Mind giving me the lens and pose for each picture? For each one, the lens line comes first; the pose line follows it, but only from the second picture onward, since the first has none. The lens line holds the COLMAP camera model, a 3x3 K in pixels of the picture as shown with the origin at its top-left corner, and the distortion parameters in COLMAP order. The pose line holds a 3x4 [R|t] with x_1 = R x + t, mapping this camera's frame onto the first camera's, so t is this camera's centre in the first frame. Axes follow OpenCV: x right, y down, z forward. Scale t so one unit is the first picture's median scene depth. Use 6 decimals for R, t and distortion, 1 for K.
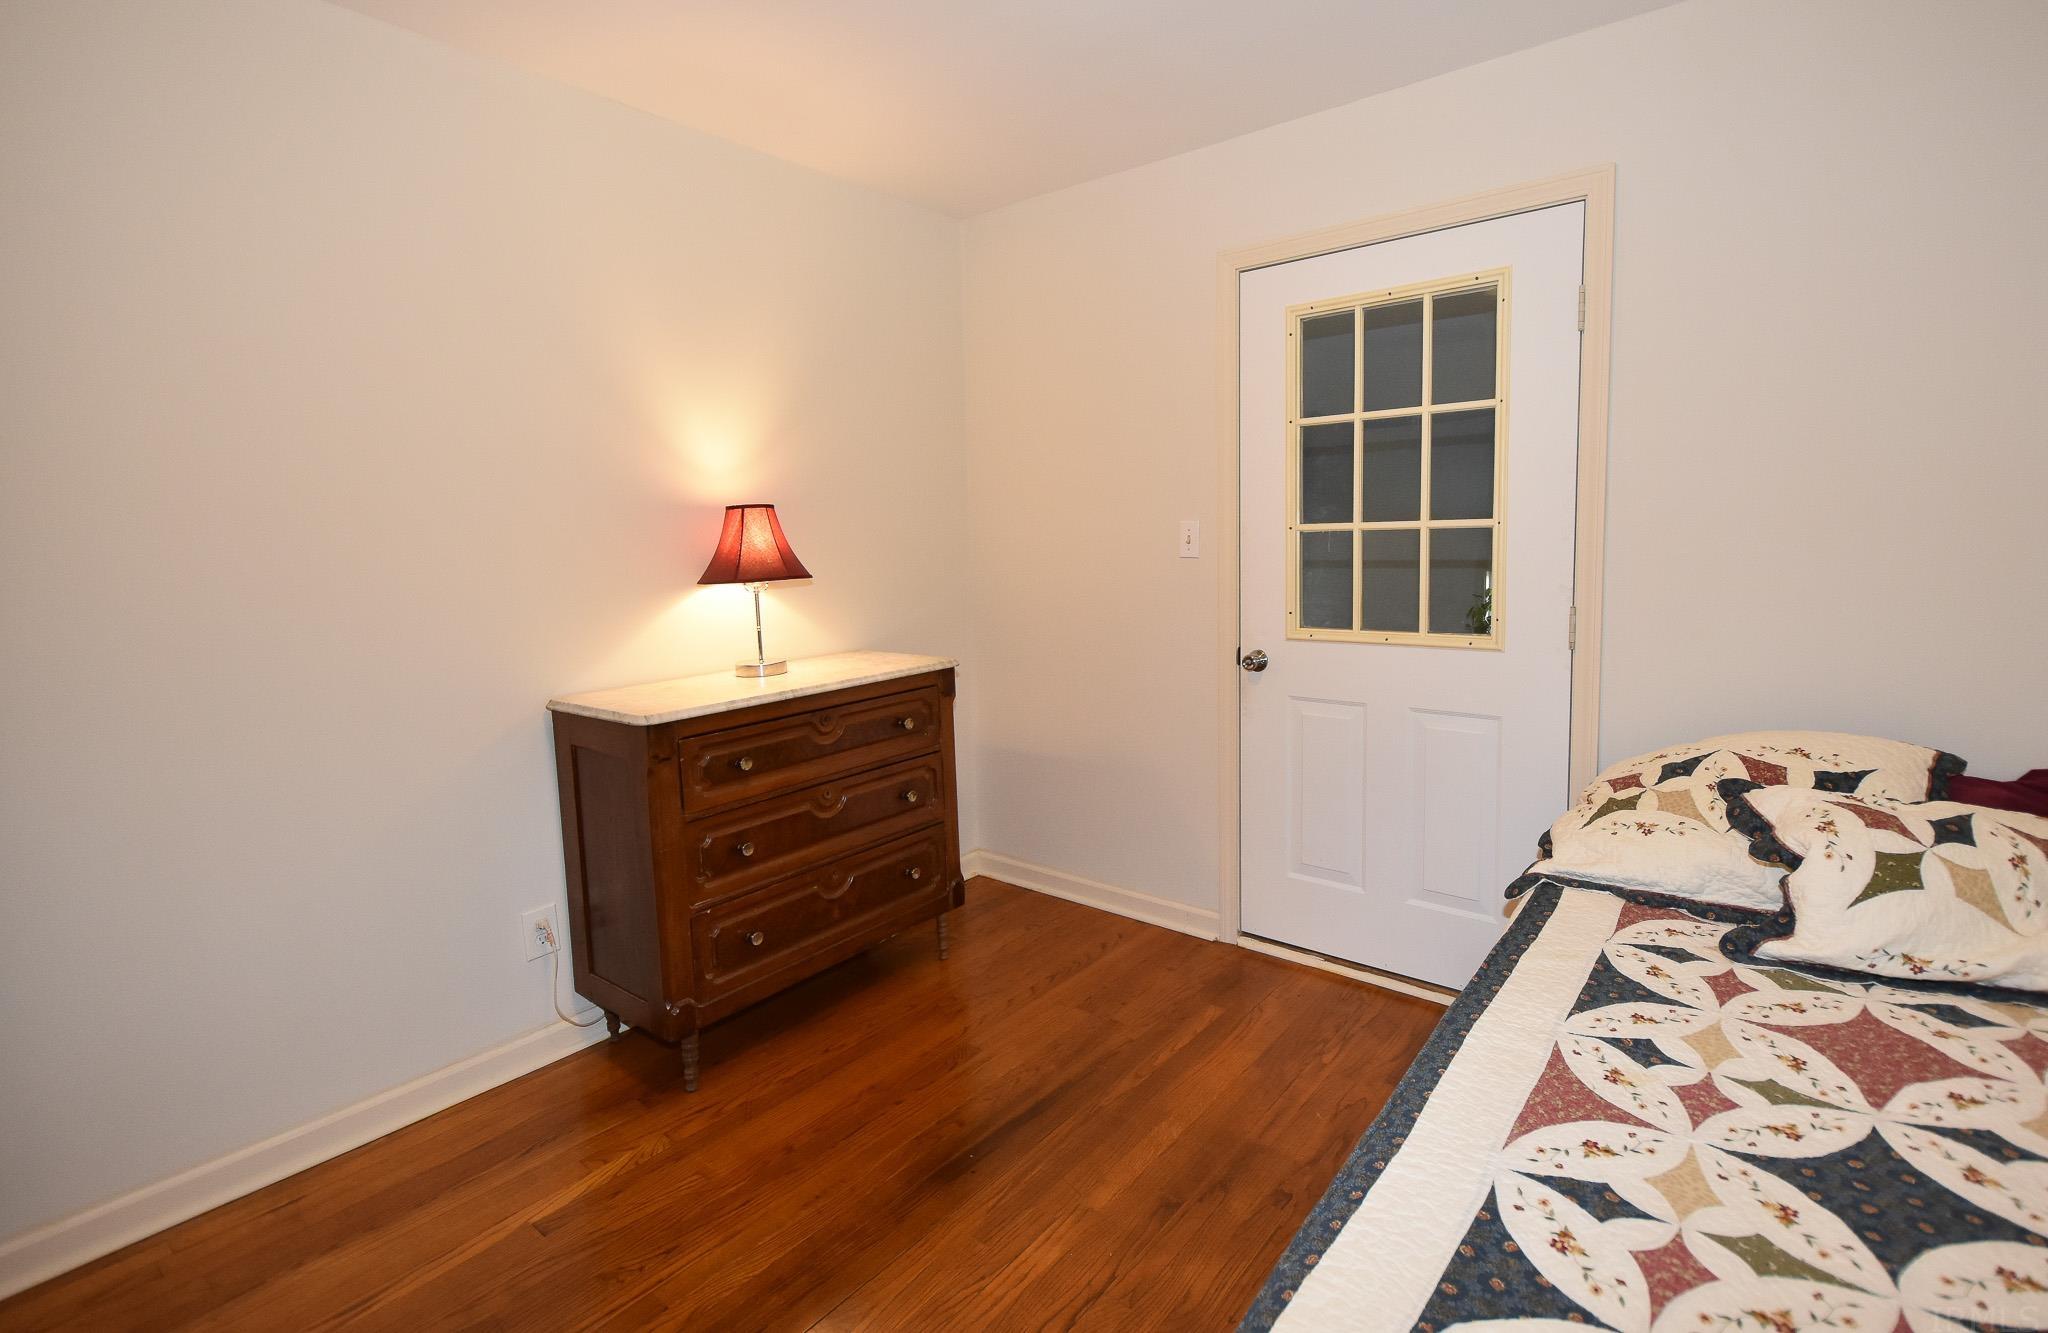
lens RADIAL K [[946.1, 0, 1022.4], [0, 946.1, 617.6], [0, 0, 1]] dist [-0.000673, -0.000653]
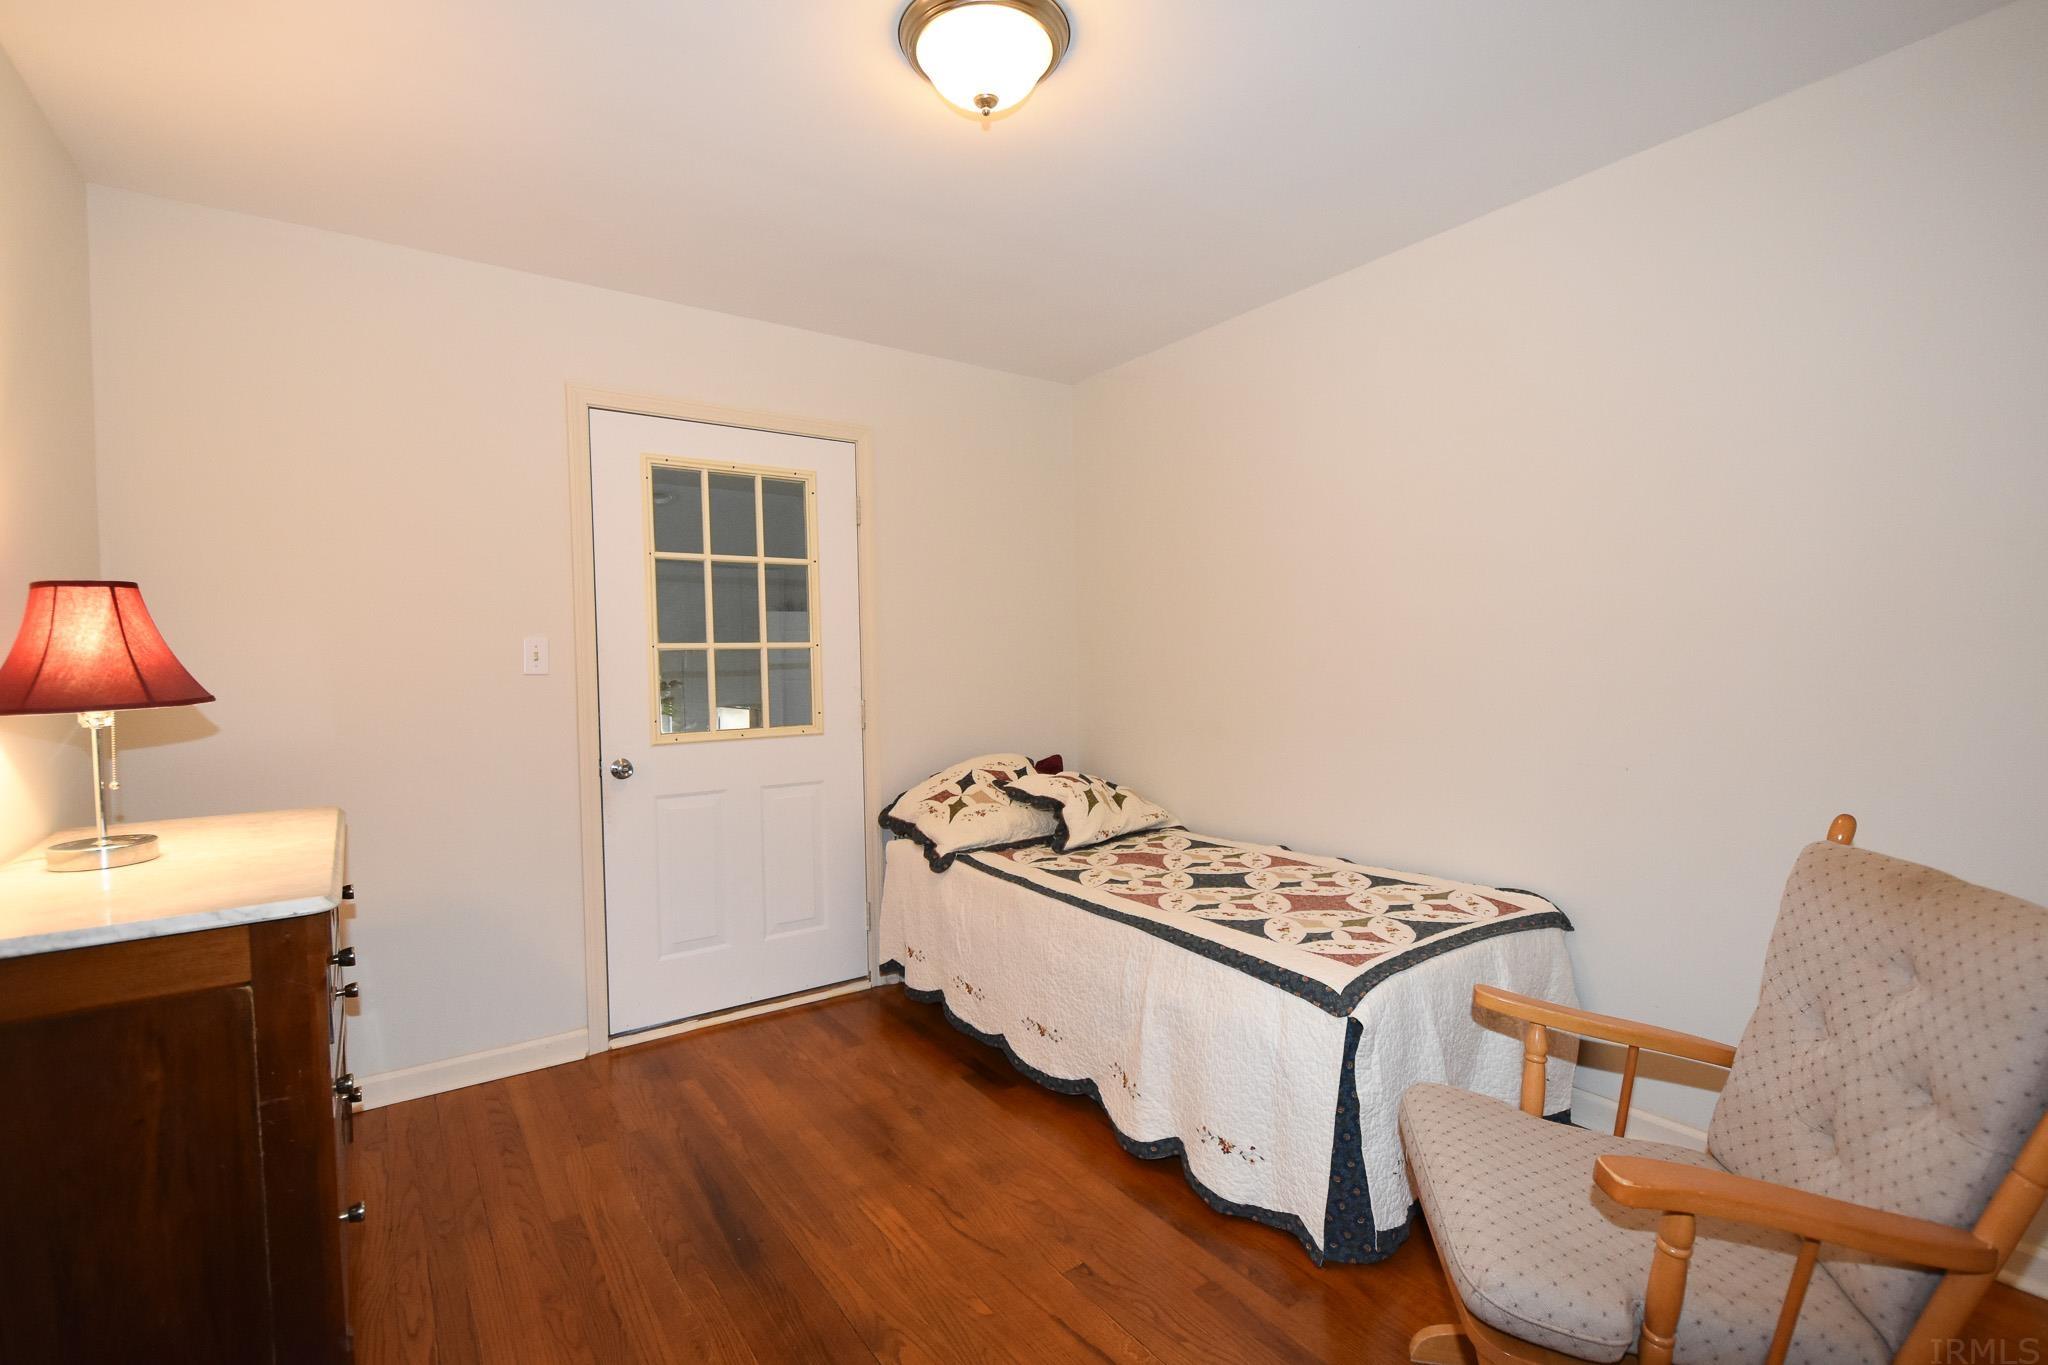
lens RADIAL K [[991.7, 0, 1024.0], [0, 991.7, 682.5], [0, 0, 1]] dist [0.011847, -0.009068]
pose [[0.258897, -0.007394, 0.965877, -0.838444], [0.093020, 0.995514, -0.017312, 0.011745], [-0.961415, 0.094328, 0.258424, 0.301139]]
